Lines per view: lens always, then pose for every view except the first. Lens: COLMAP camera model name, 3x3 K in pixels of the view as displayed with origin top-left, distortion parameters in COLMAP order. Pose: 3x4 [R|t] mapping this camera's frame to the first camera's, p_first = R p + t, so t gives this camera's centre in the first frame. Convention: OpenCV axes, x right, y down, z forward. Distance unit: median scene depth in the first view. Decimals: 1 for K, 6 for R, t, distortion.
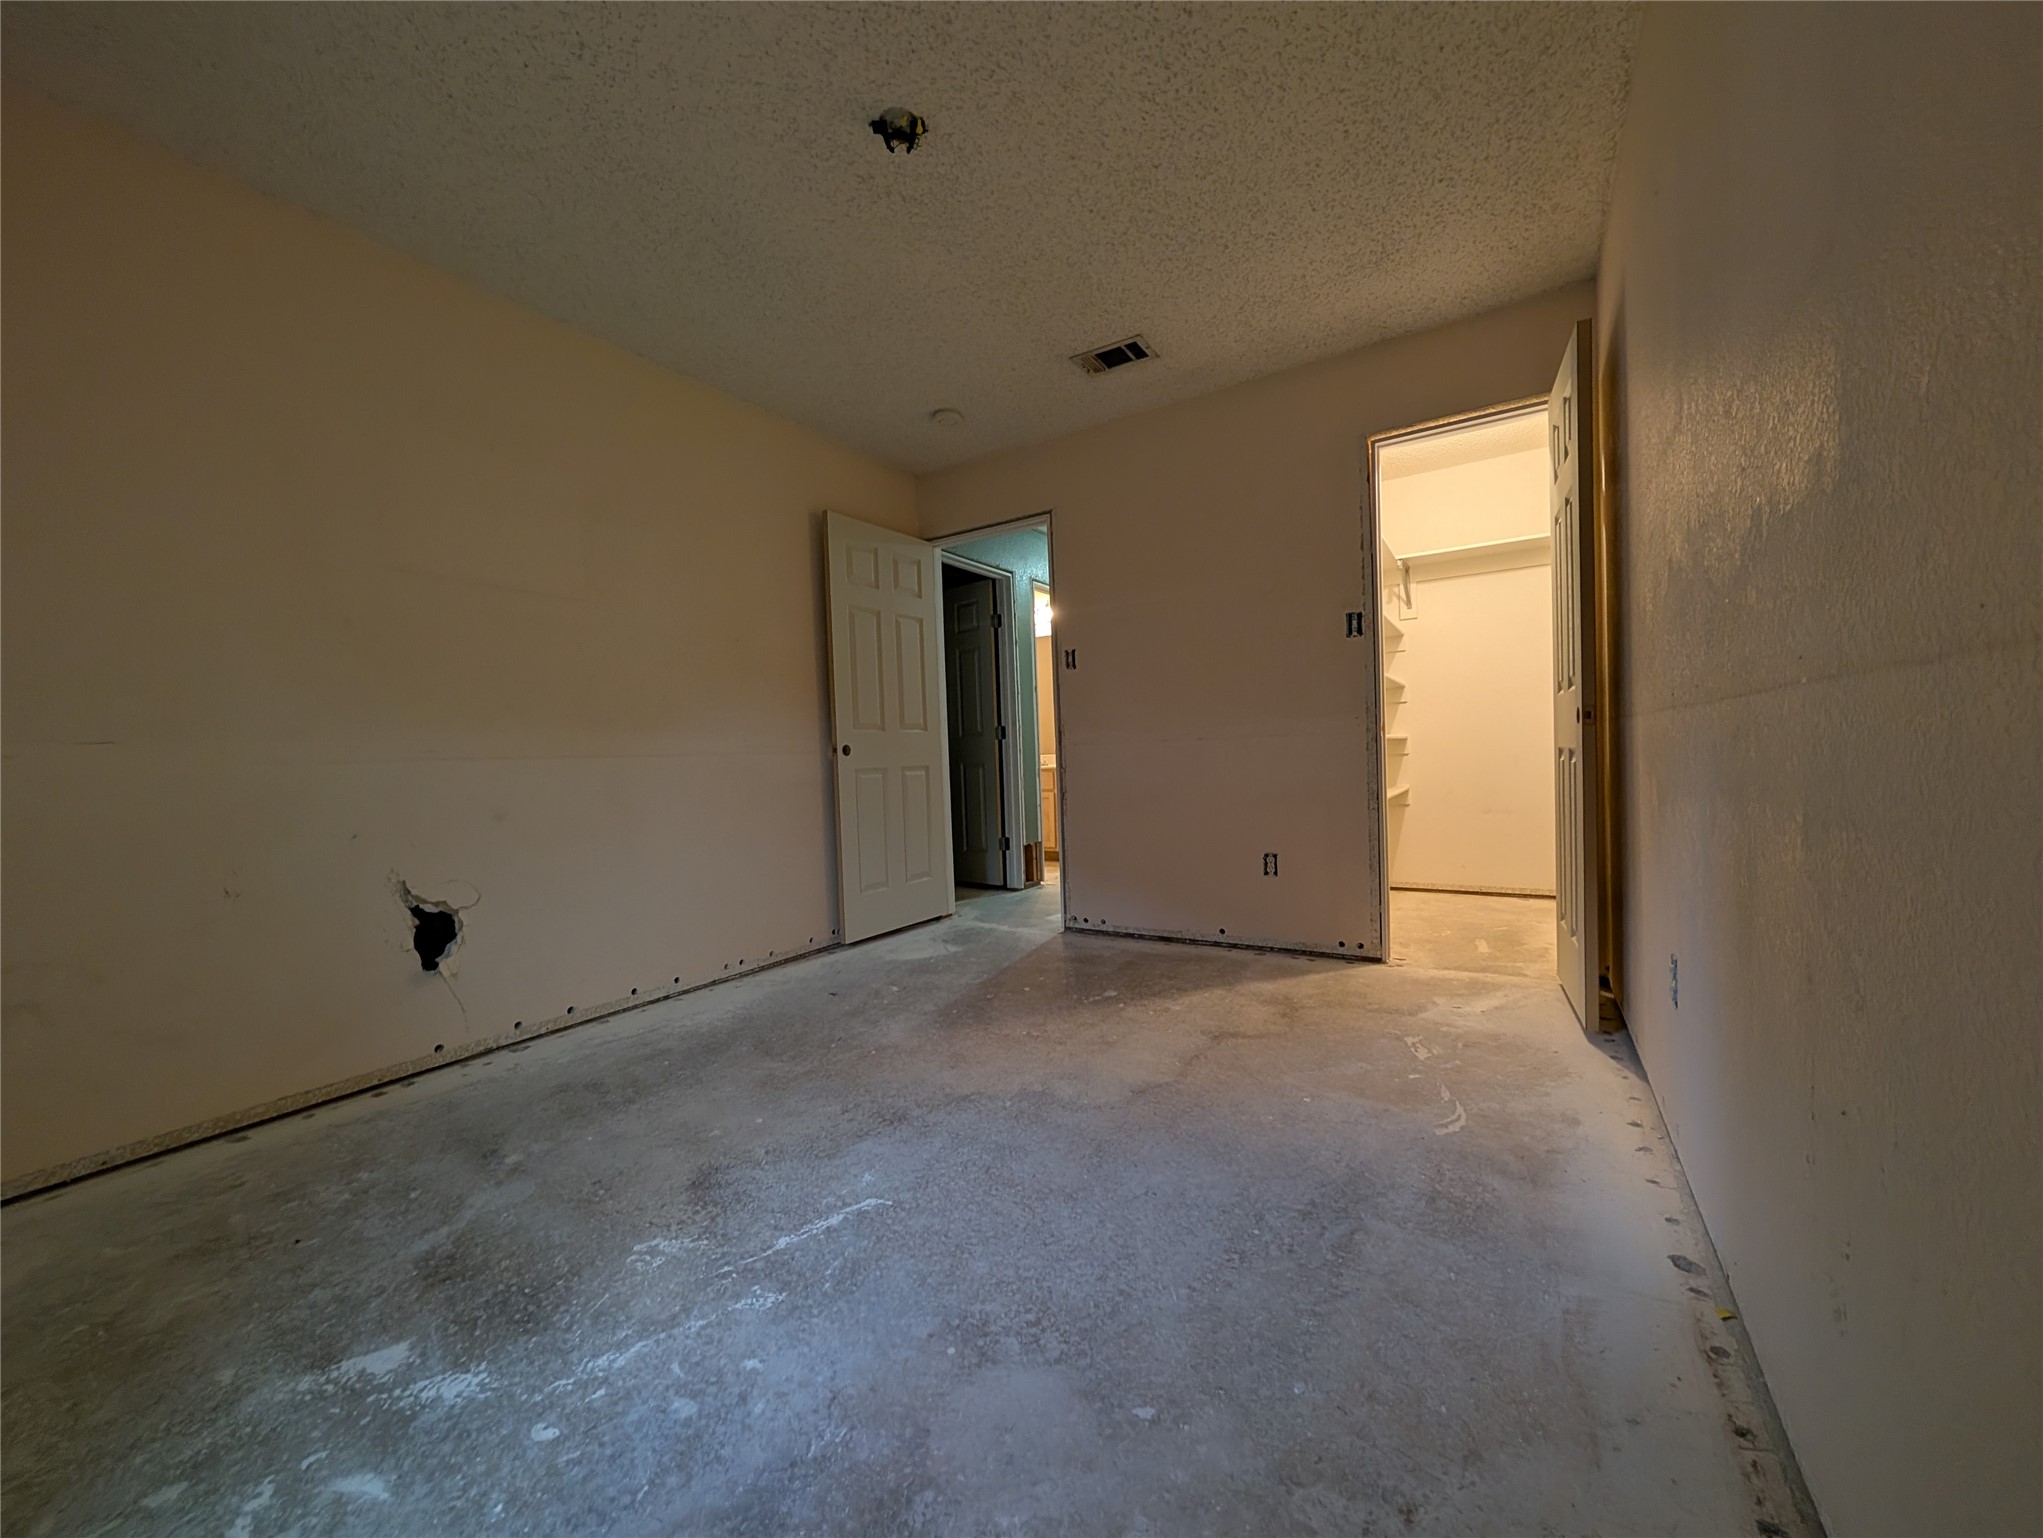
lens RADIAL K [[772.6, 0, 1017.5], [0, 772.6, 774.7], [0, 0, 1]] dist [-0.002927, 0.000083]
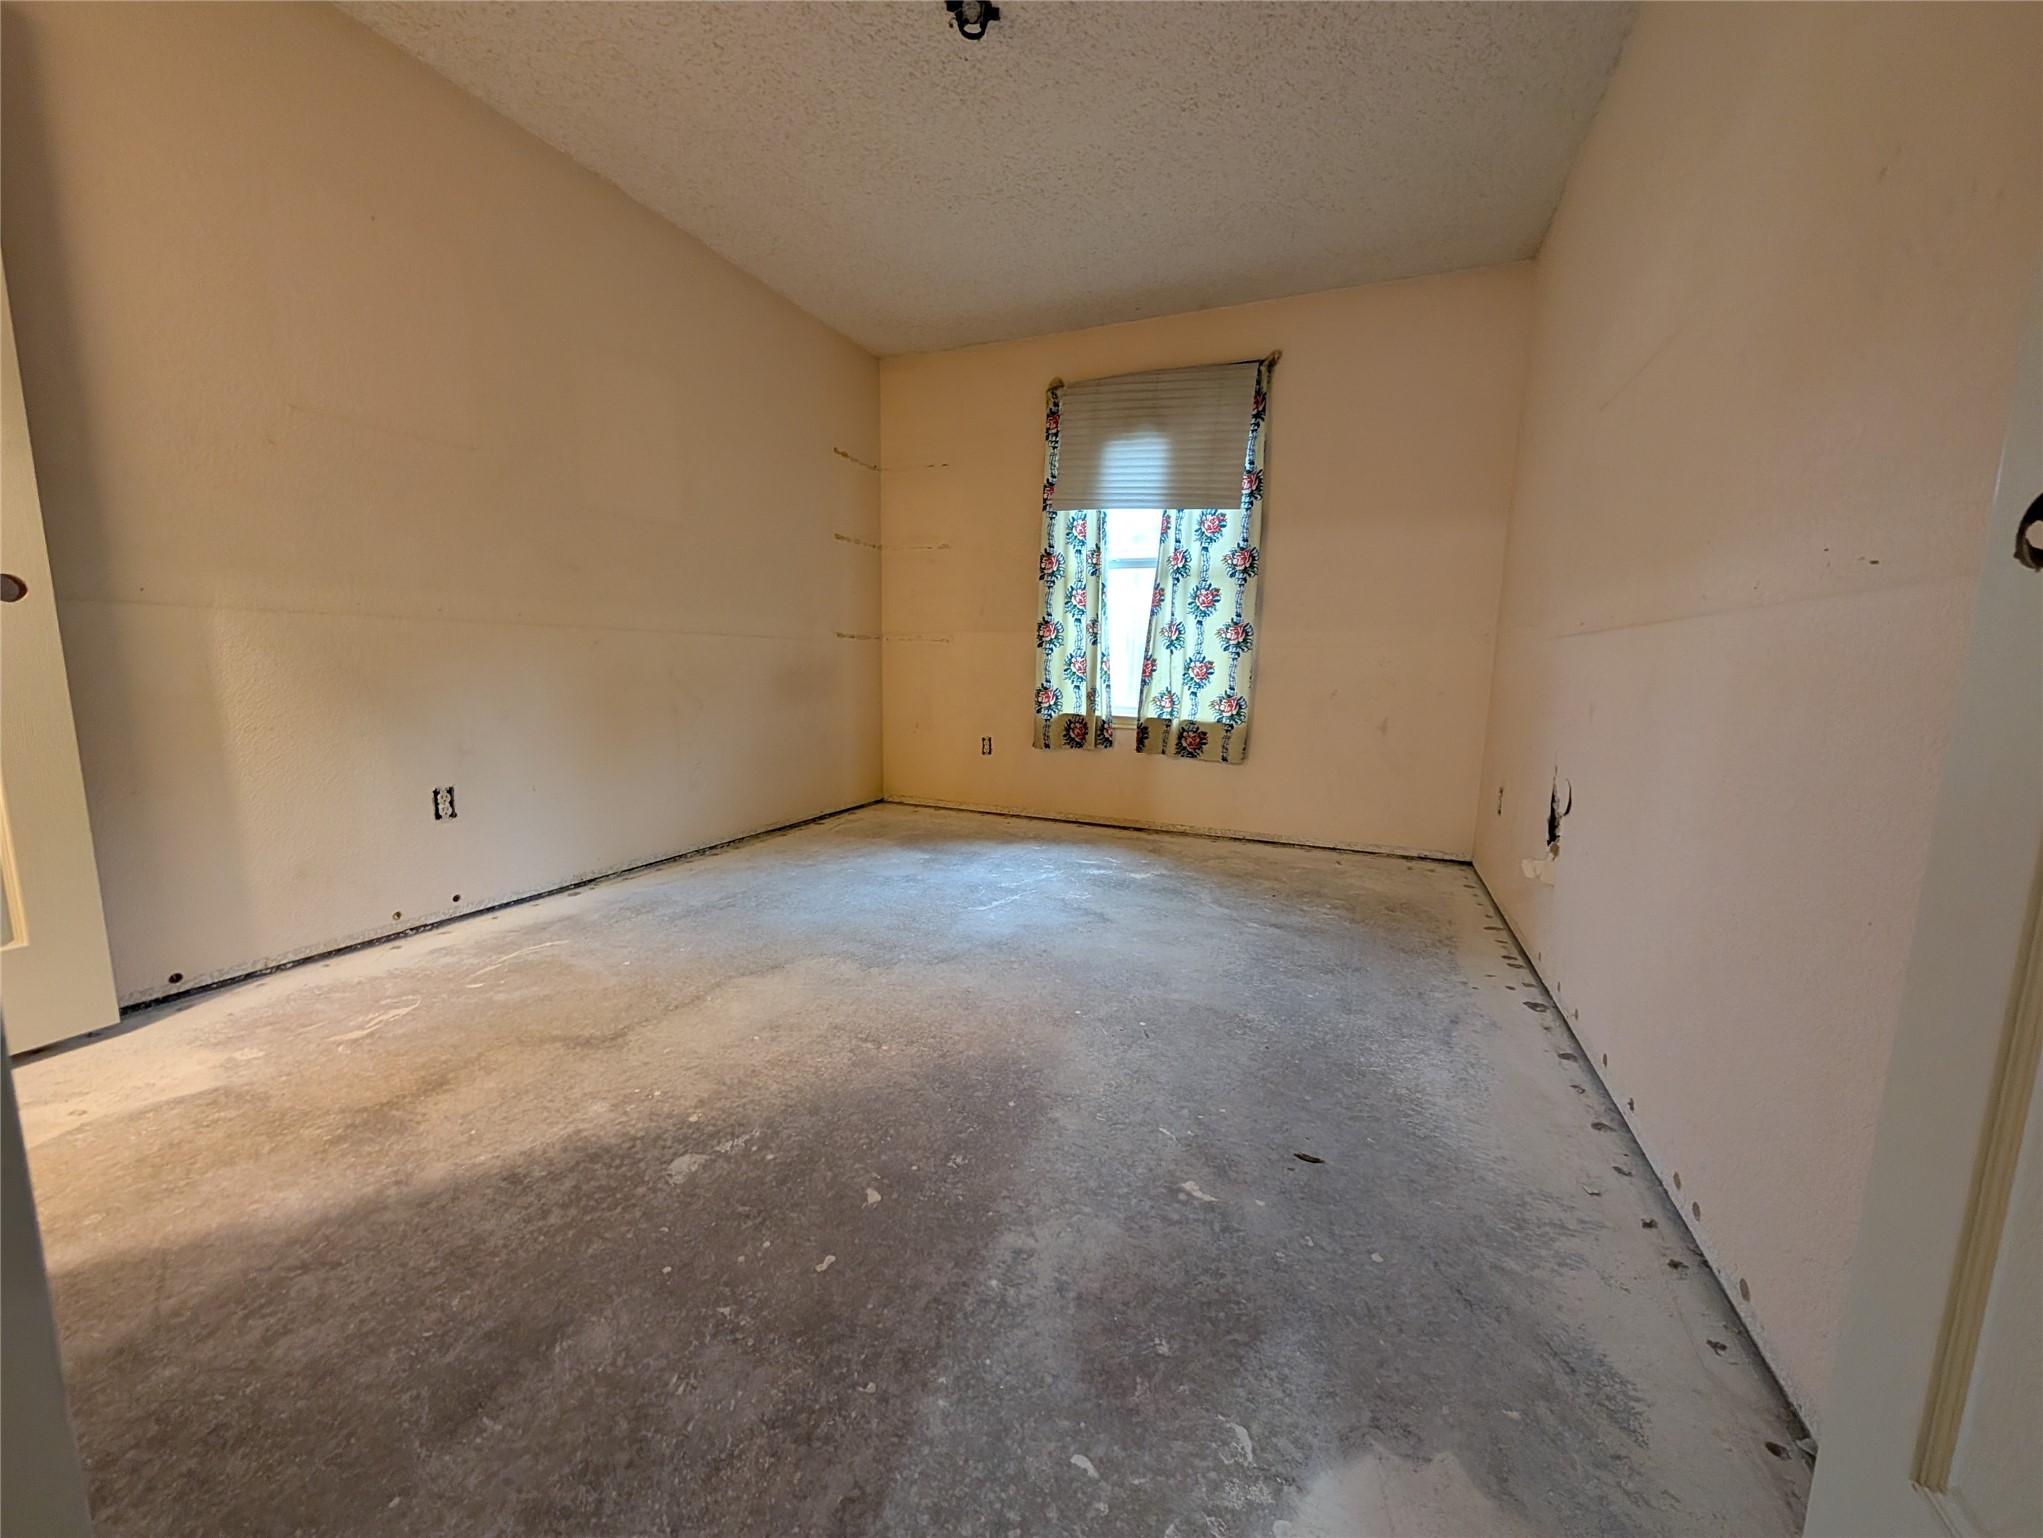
lens RADIAL K [[772.6, 0, 1020.2], [0, 772.6, 770.0], [0, 0, 1]] dist [-0.002927, 0.000083]
pose [[-0.986743, 0.039225, -0.157479, -0.013916], [0.012852, 0.986191, 0.165110, -0.022880], [0.161781, 0.160897, -0.973622, 2.002546]]
